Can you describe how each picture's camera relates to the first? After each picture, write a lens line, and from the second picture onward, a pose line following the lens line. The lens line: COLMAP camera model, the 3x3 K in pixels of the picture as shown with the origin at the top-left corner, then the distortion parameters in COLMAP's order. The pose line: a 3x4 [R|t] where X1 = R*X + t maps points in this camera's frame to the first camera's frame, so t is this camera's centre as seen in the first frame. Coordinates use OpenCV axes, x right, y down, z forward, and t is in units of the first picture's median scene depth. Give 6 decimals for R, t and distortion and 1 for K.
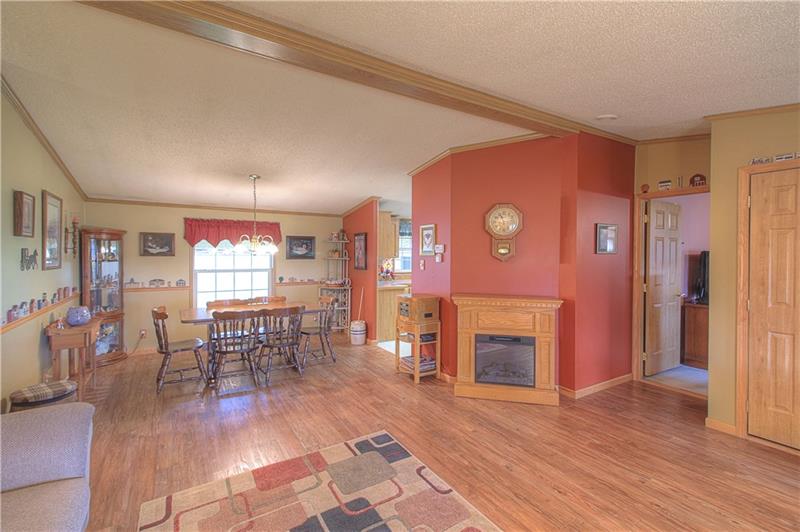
lens RADIAL K [[366.7, 0, 404.0], [0, 366.7, 261.4], [0, 0, 1]] dist [0.016520, -0.000265]
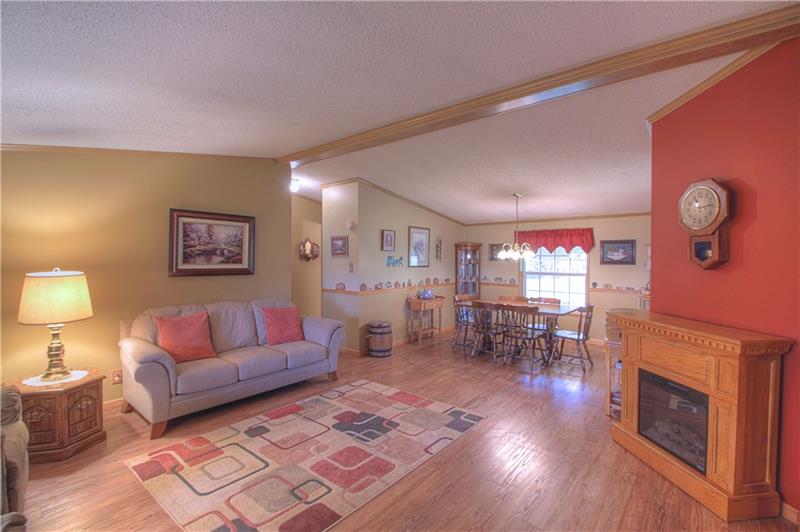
lens RADIAL K [[366.7, 0, 397.0], [0, 366.7, 266.2], [0, 0, 1]] dist [0.016520, -0.000265]
pose [[0.312872, 0.016978, -0.949643, 0.763061], [-0.020566, 0.999727, 0.011098, -0.002677], [0.949572, 0.016058, 0.313136, 0.315201]]
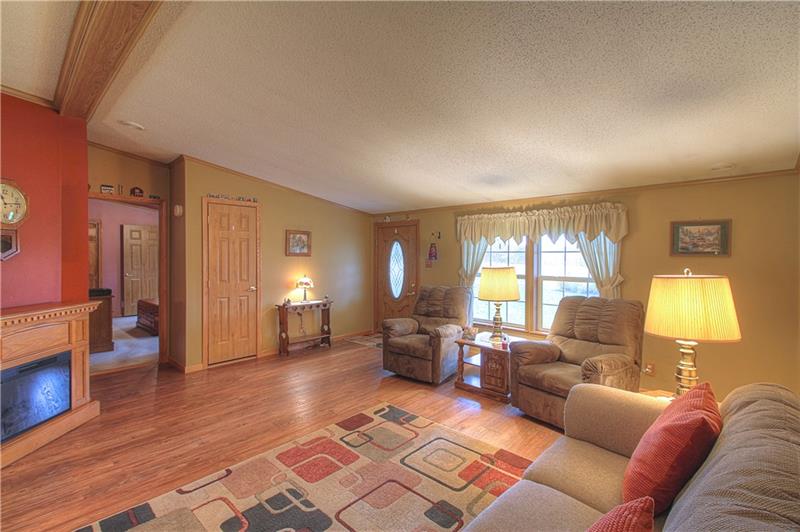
lens RADIAL K [[366.7, 0, 405.4], [0, 366.7, 265.8], [0, 0, 1]] dist [0.016520, -0.000265]
pose [[-0.272861, -0.031113, 0.961550, -0.652005], [0.010946, 0.999312, 0.035441, -0.007518], [-0.961991, 0.020196, -0.272332, 0.485486]]
